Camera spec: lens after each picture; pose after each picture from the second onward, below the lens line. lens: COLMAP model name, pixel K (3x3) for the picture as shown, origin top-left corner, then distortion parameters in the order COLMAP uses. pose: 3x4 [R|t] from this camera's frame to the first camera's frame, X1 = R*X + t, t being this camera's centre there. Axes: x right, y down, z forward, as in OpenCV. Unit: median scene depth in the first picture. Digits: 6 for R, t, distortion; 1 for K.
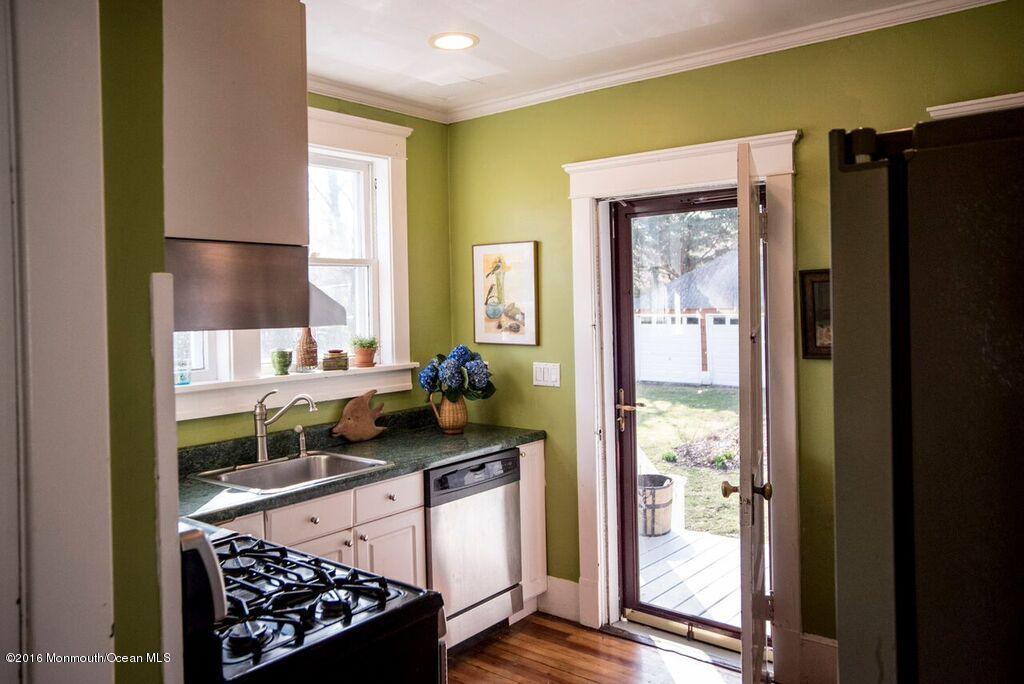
lens RADIAL K [[789.7, 0, 512.0], [0, 789.7, 342.0], [0, 0, 1]] dist [0.032948, -0.000847]
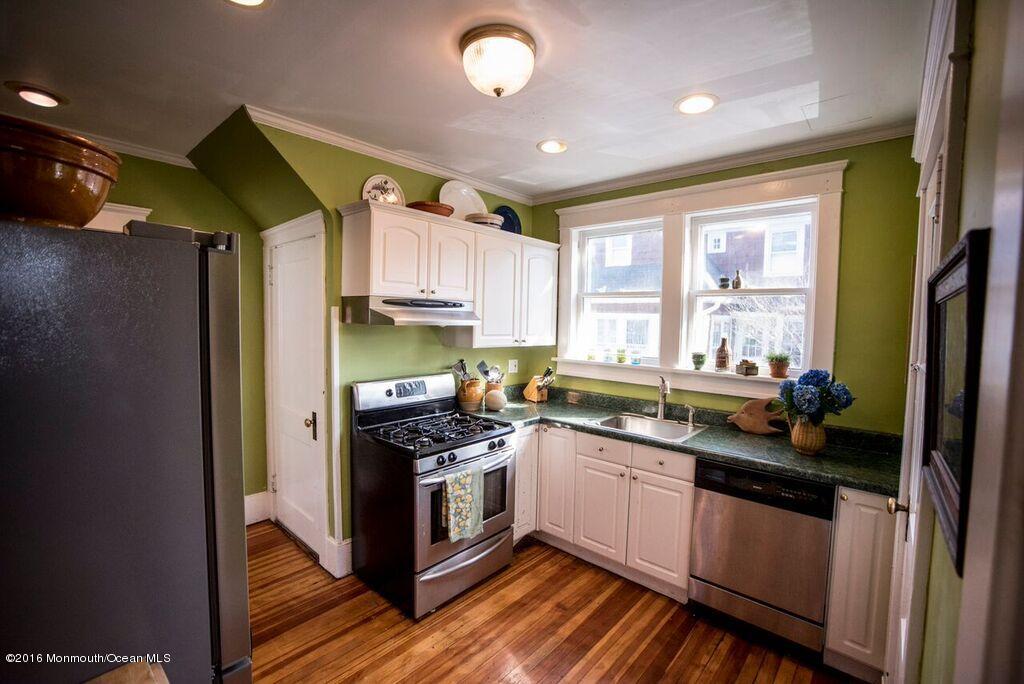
lens RADIAL K [[450.4, 0, 512.0], [0, 450.4, 342.0], [0, 0, 1]] dist [0.000073, 0.000012]
pose [[-0.050808, 0.084599, -0.995119, 0.556713], [-0.051535, 0.994856, 0.087208, -0.065820], [0.997378, 0.055714, -0.046186, 0.650154]]
